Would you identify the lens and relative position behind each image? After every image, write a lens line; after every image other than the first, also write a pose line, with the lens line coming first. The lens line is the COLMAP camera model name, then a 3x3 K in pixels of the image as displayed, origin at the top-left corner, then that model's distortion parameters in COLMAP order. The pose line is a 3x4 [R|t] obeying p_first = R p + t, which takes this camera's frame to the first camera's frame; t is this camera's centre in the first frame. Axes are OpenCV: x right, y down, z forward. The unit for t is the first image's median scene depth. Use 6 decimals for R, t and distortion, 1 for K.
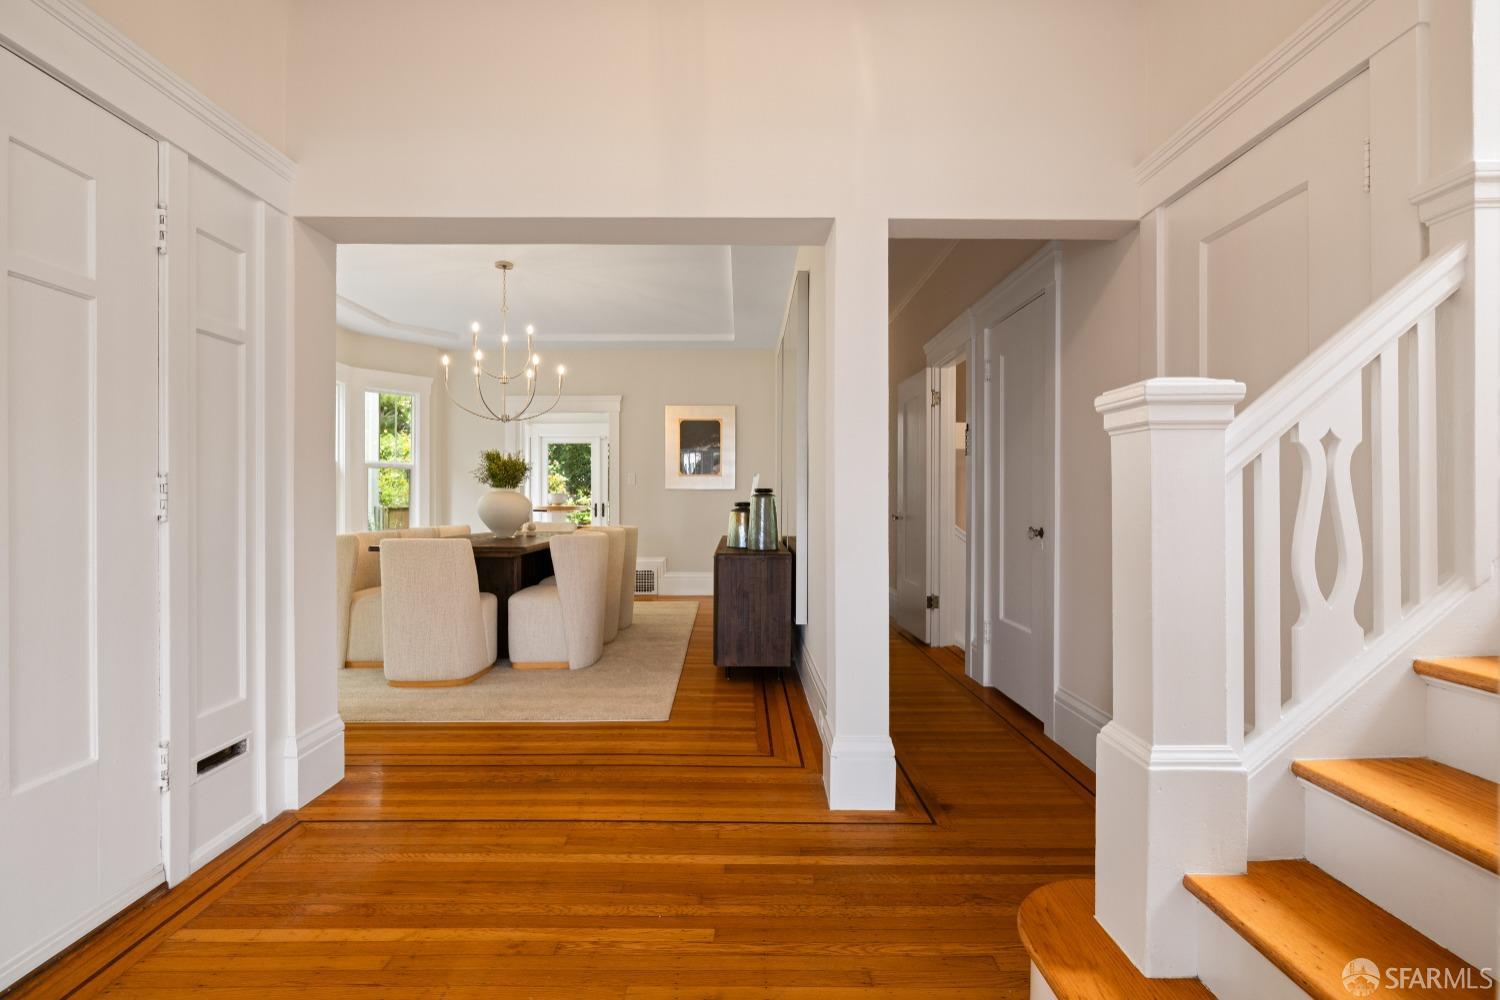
lens RADIAL K [[692.5, 0, 746.1], [0, 692.5, 499.9], [0, 0, 1]] dist [-0.006651, 0.001407]
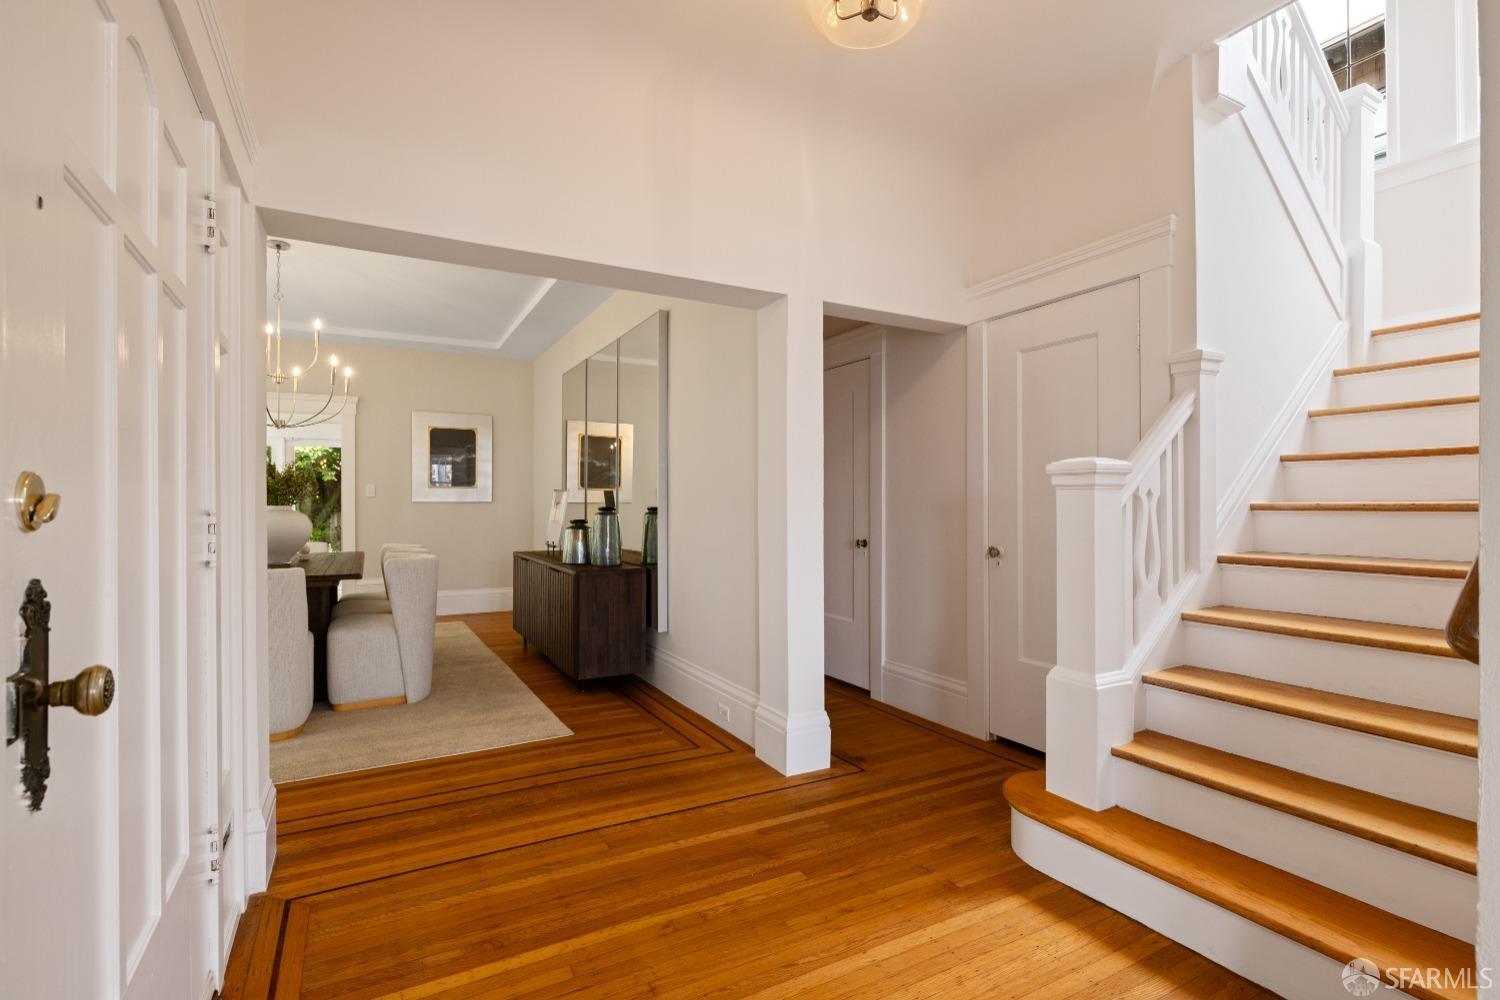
lens RADIAL K [[693.2, 0, 743.8], [0, 693.2, 503.4], [0, 0, 1]] dist [-0.006422, 0.000333]
pose [[0.881516, -0.001678, 0.472151, -0.449282], [0.002876, 0.999994, -0.001816, -0.029875], [-0.472145, 0.002958, 0.881516, -0.041923]]
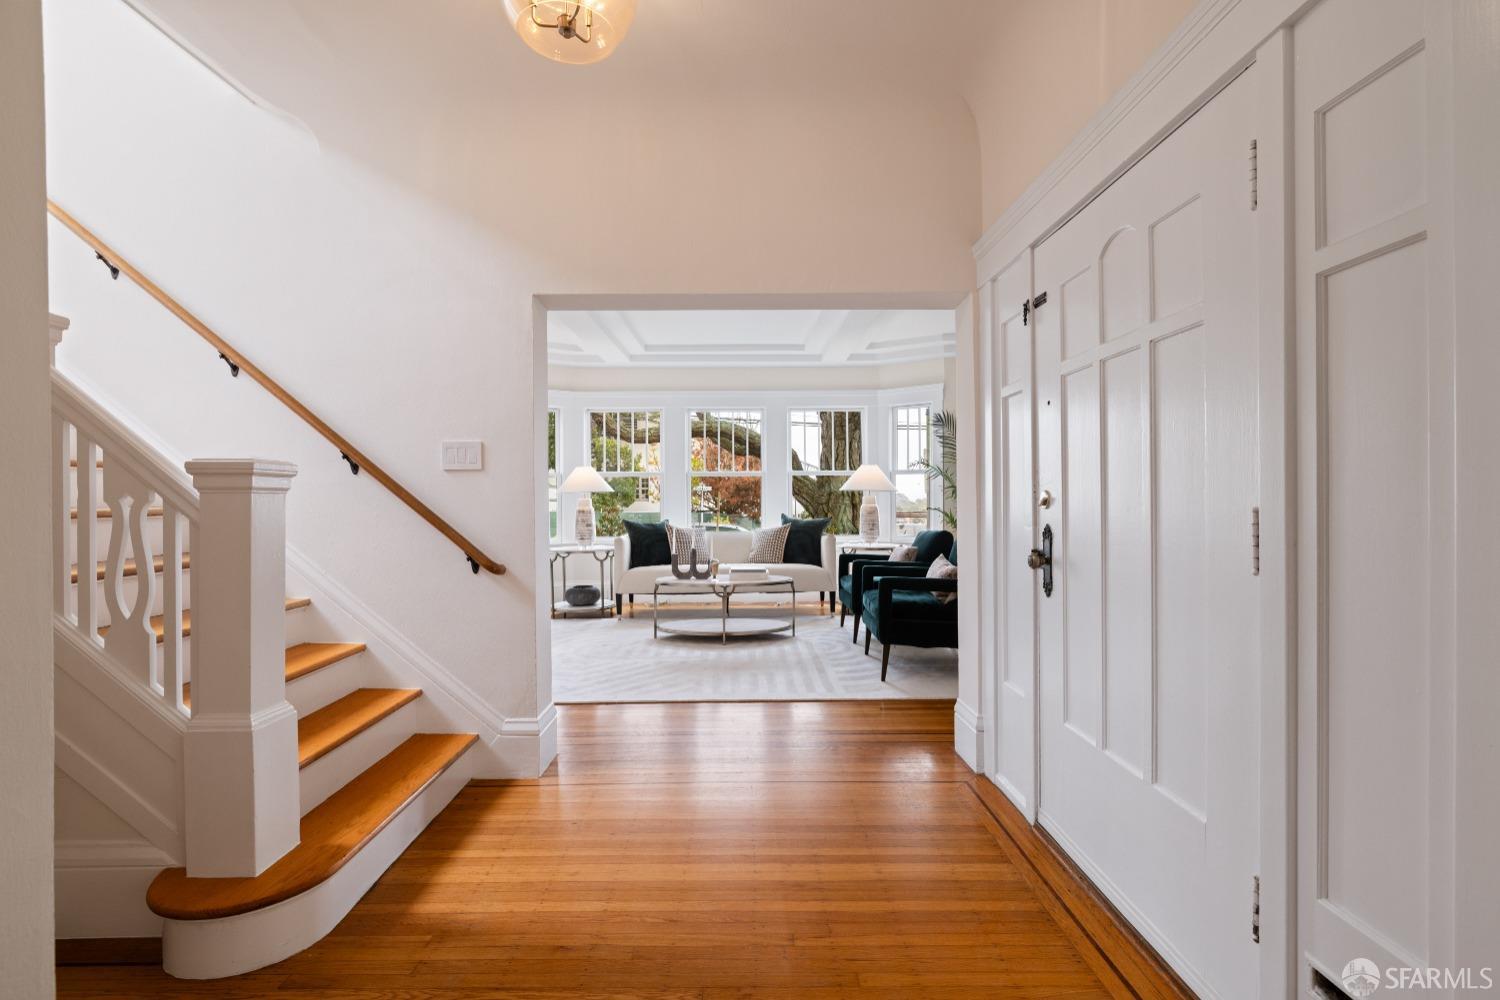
lens RADIAL K [[692.5, 0, 746.1], [0, 692.5, 499.9], [0, 0, 1]] dist [-0.006651, 0.001407]
pose [[-0.999964, 0.008265, 0.001936, -0.200903], [0.008270, 0.999962, 0.002669, -0.036623], [-0.001914, 0.002685, -0.999995, 1.163924]]
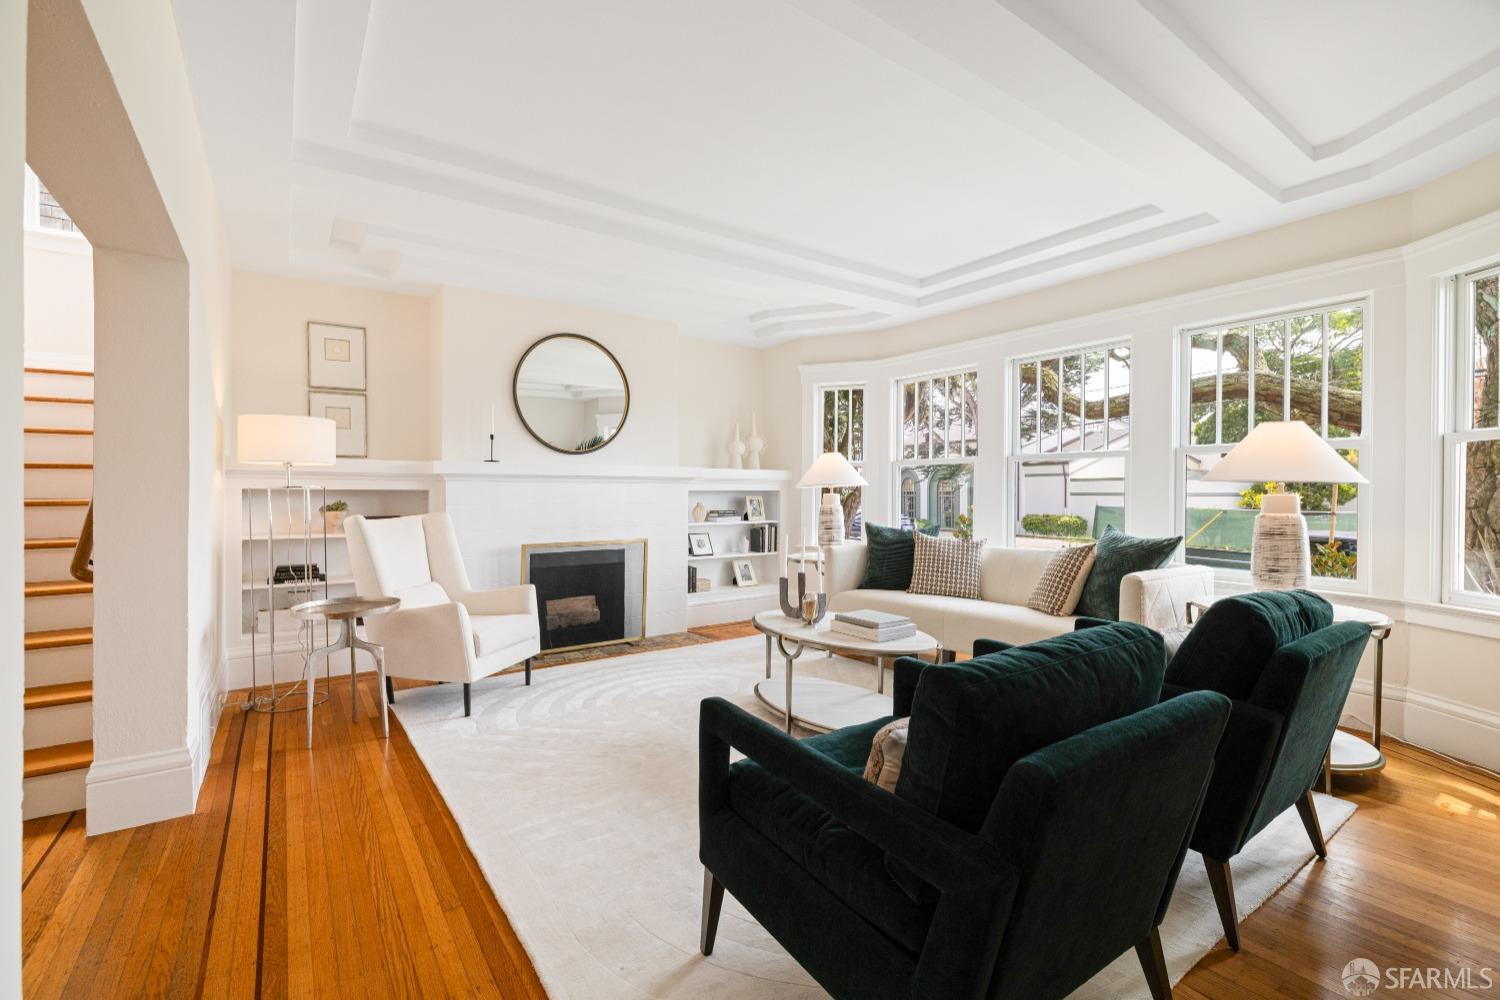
lens RADIAL K [[660.9, 0, 746.0], [0, 660.9, 500.0], [0, 0, 1]] dist [-0.012751, 0.005494]
pose [[-0.573962, -0.008344, 0.818839, -1.030420], [0.002927, 0.999921, 0.012241, -0.045879], [-0.818877, 0.009423, -0.573892, -0.106469]]
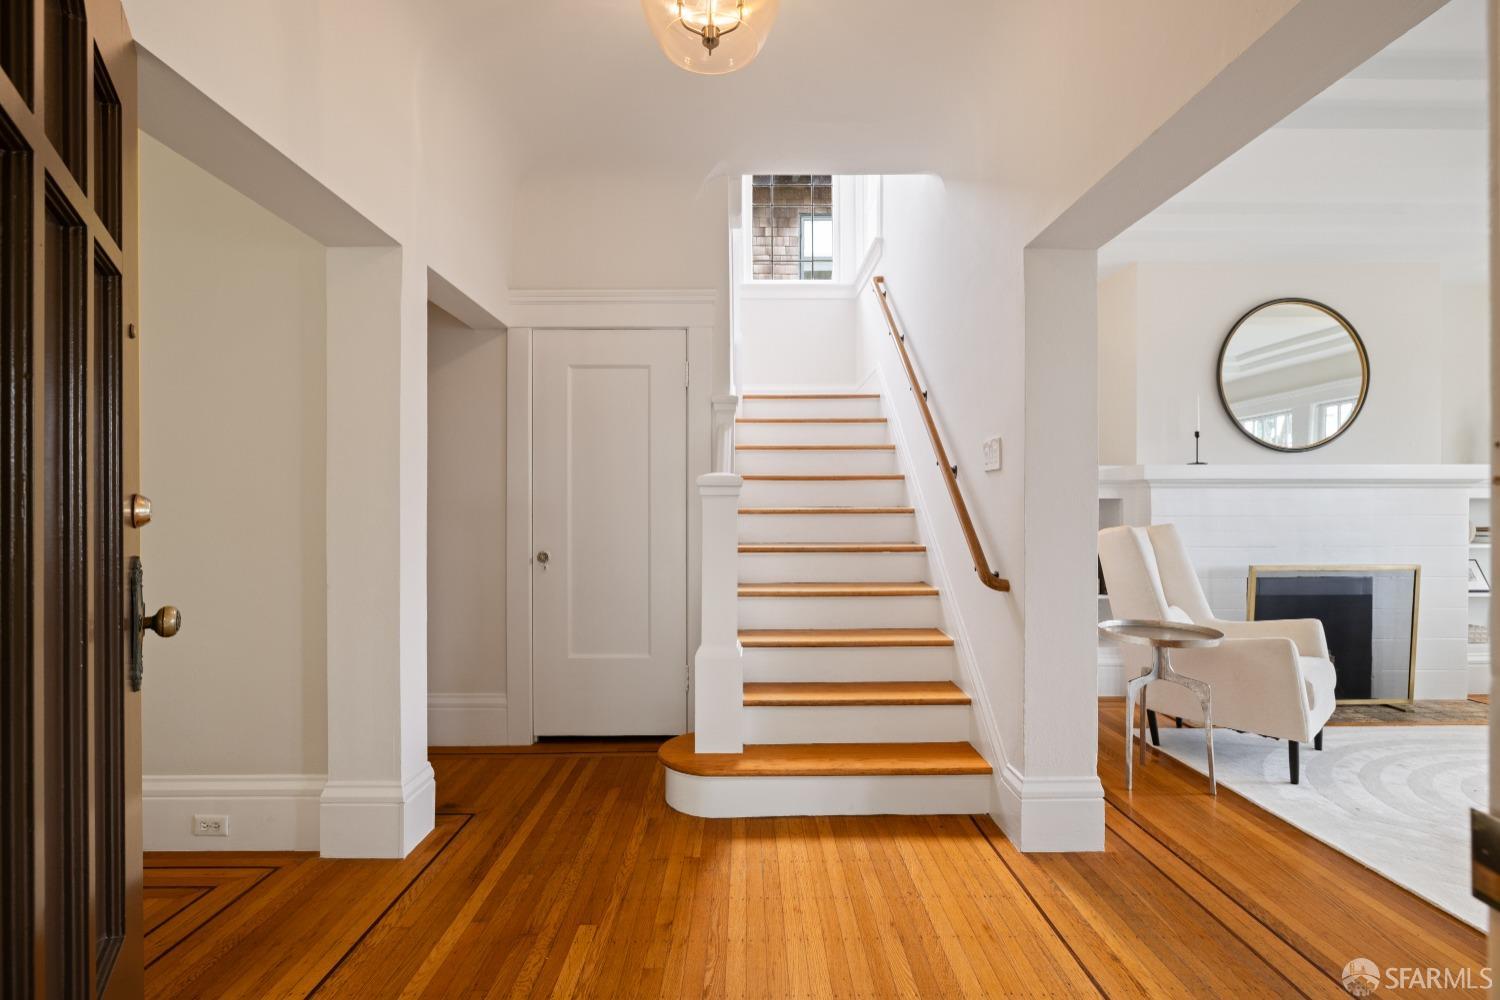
lens RADIAL K [[683.3, 0, 745.6], [0, 683.3, 507.3], [0, 0, 1]] dist [-0.010812, 0.000035]
pose [[0.000475, -0.000368, 1.000000, -0.705075], [0.001604, 0.999999, 0.000367, -0.034564], [-0.999999, 0.001604, 0.000475, 0.447792]]
